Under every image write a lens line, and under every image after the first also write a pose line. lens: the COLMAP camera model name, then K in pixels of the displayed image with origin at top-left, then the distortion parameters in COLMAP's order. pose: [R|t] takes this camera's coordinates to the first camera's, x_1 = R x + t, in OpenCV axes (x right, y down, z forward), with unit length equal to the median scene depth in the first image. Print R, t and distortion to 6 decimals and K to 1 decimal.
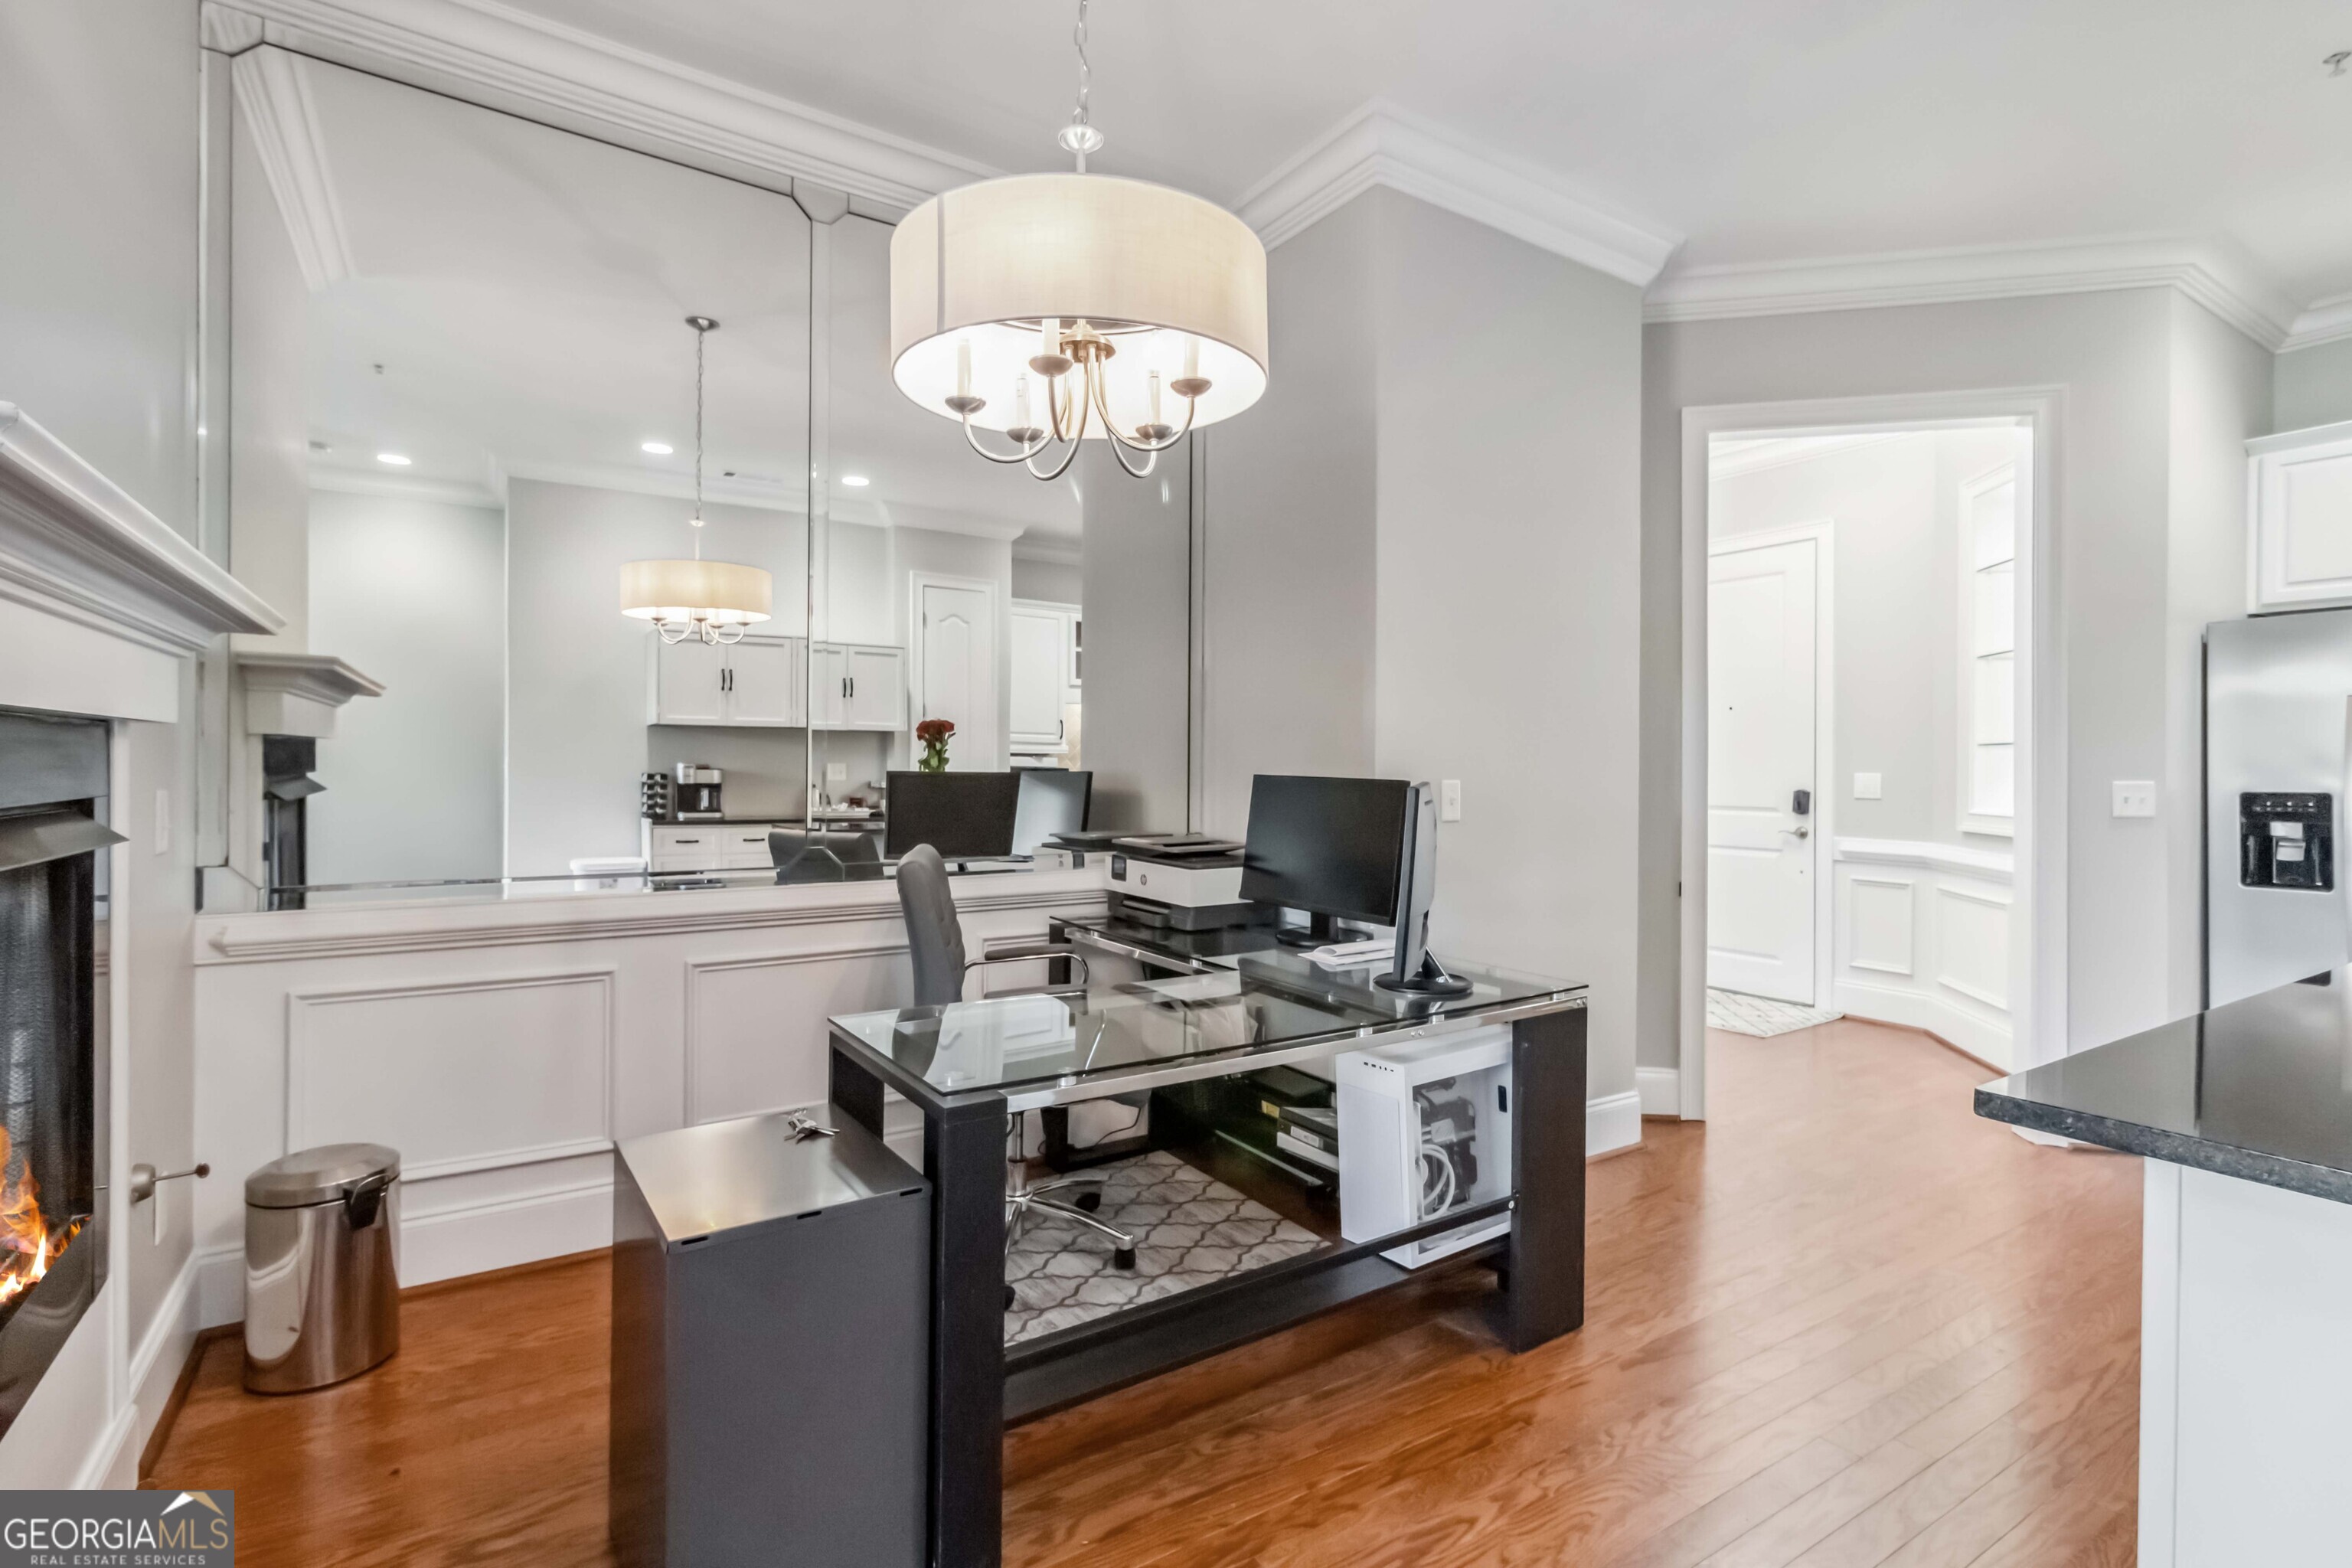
lens RADIAL K [[1104.9, 0, 1191.3], [0, 1104.9, 765.0], [0, 0, 1]] dist [0.002345, 0.000635]
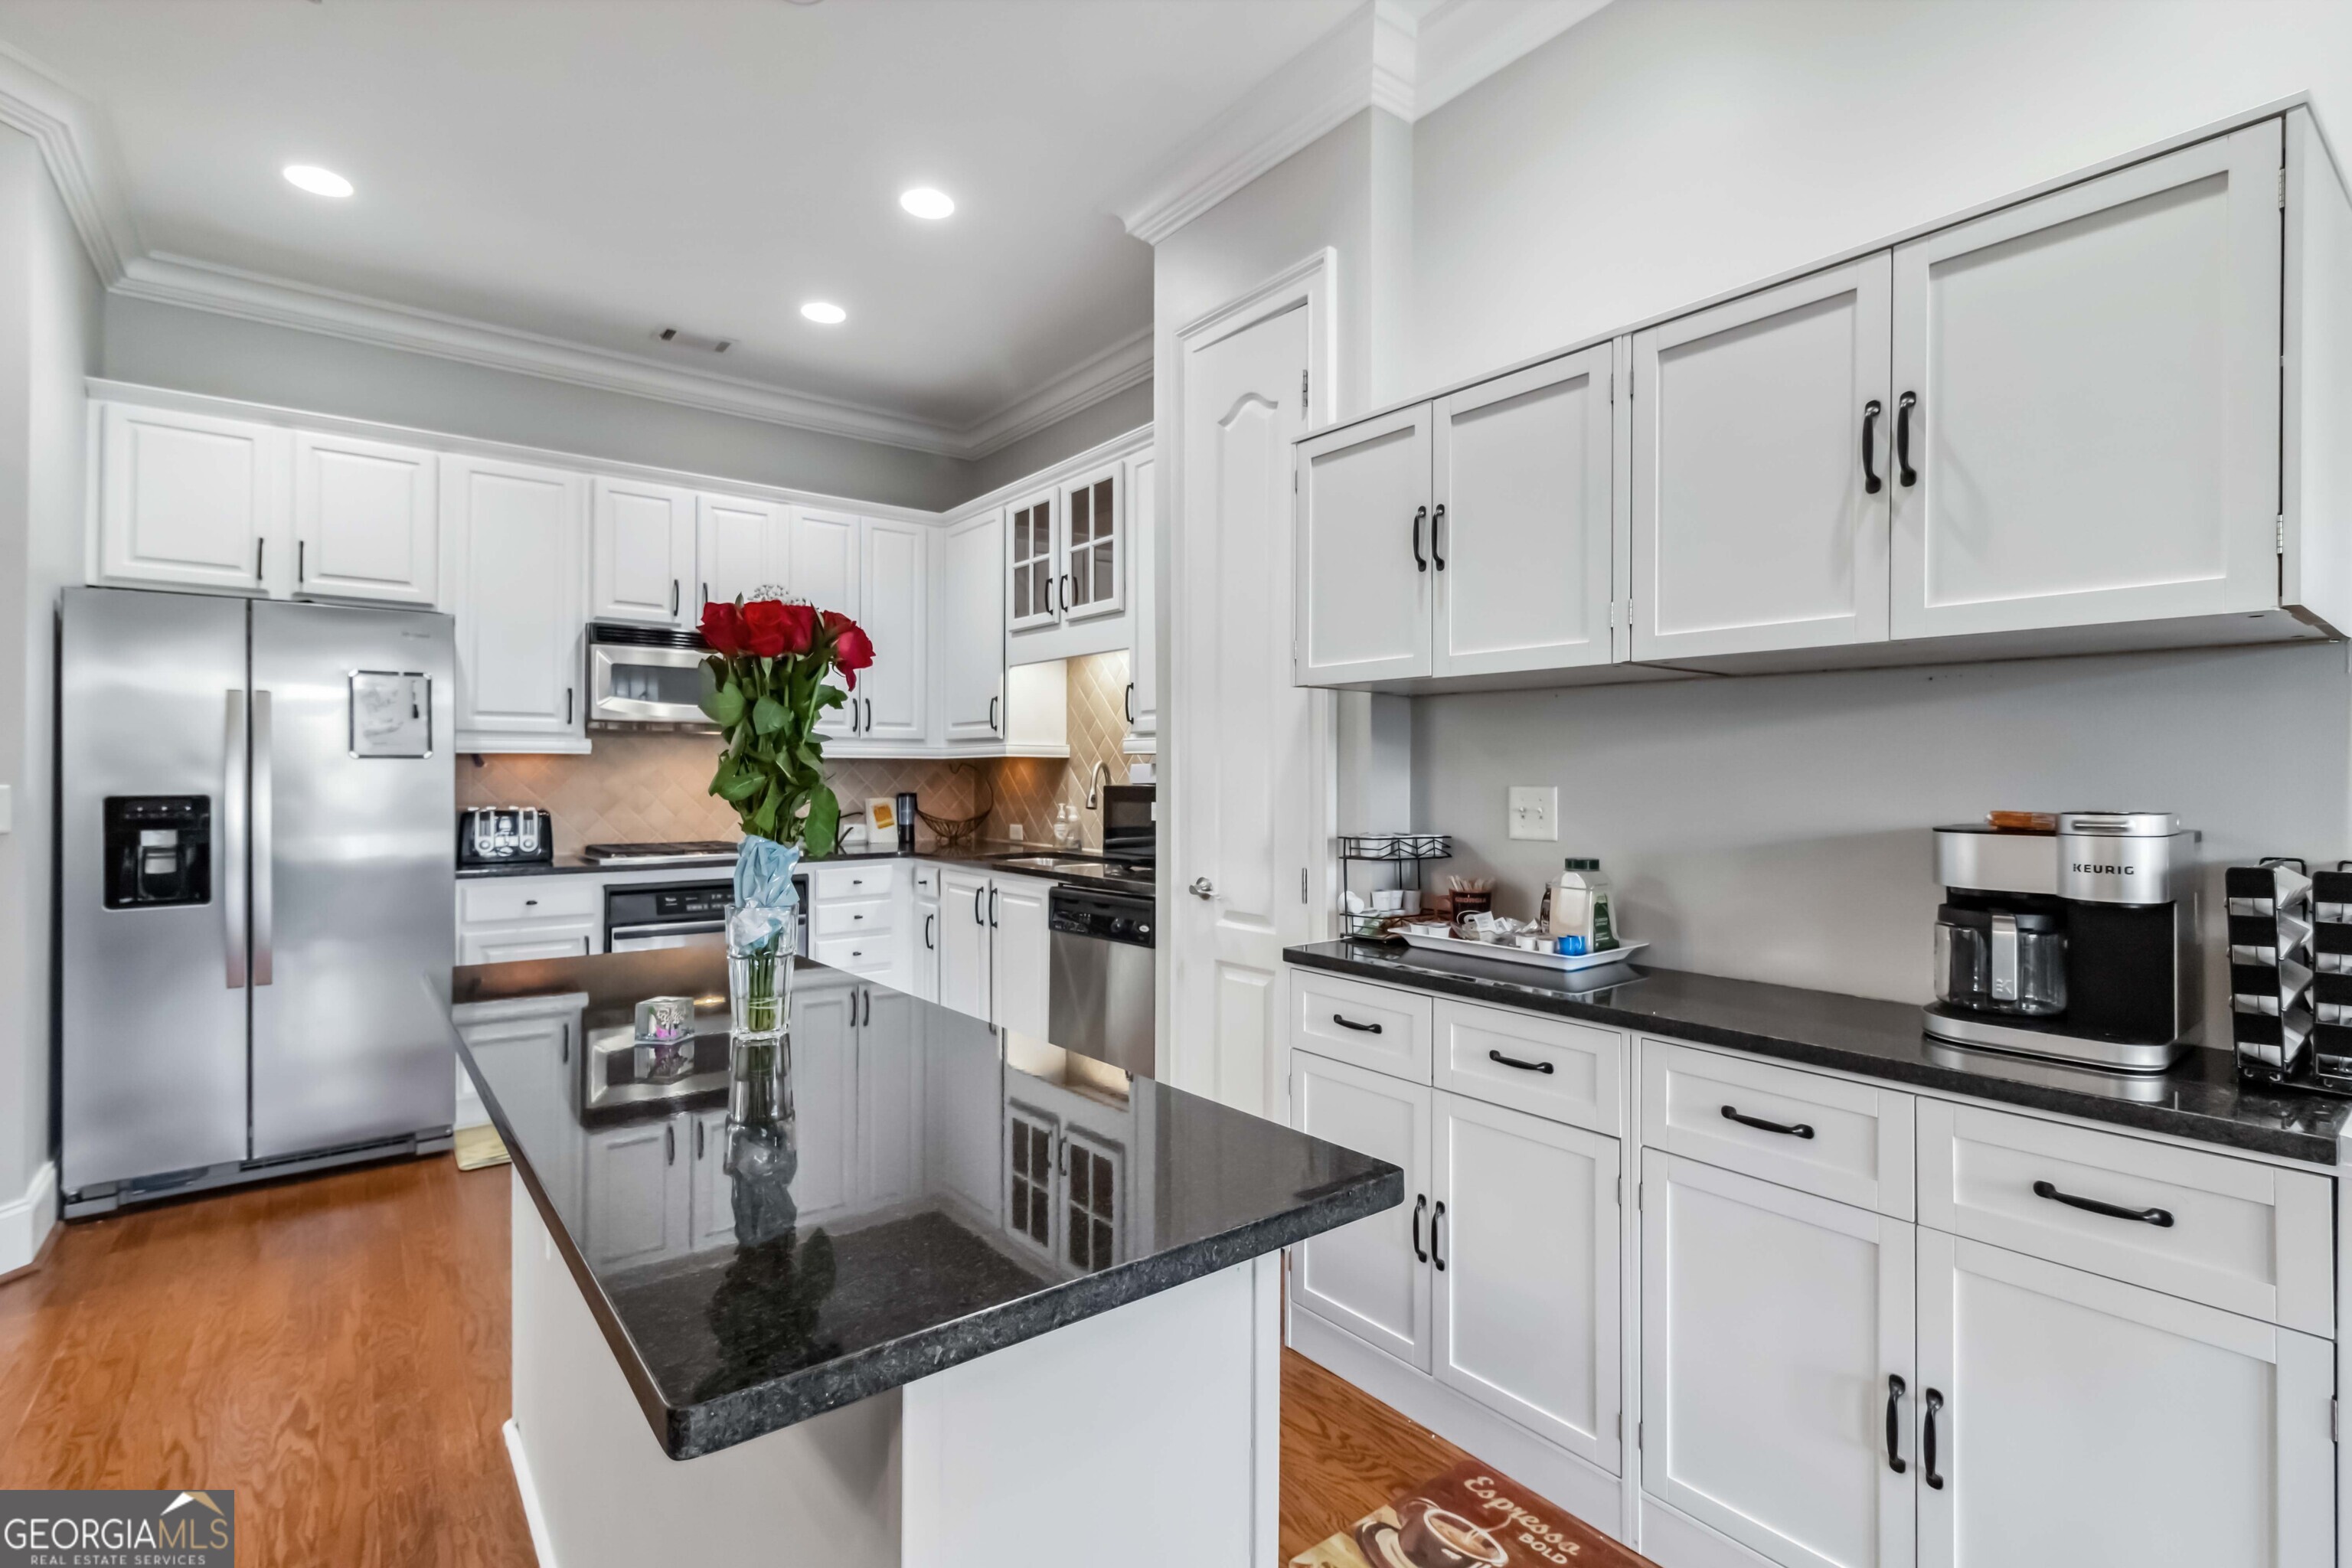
lens RADIAL K [[1087.9, 0, 1183.9], [0, 1087.9, 766.1], [0, 0, 1]] dist [0.002424, 0.000666]
pose [[-0.084185, 0.002714, 0.996446, 0.066676], [-0.003446, 0.999990, -0.003015, 0.001374], [-0.996444, -0.003688, -0.084175, 0.270347]]
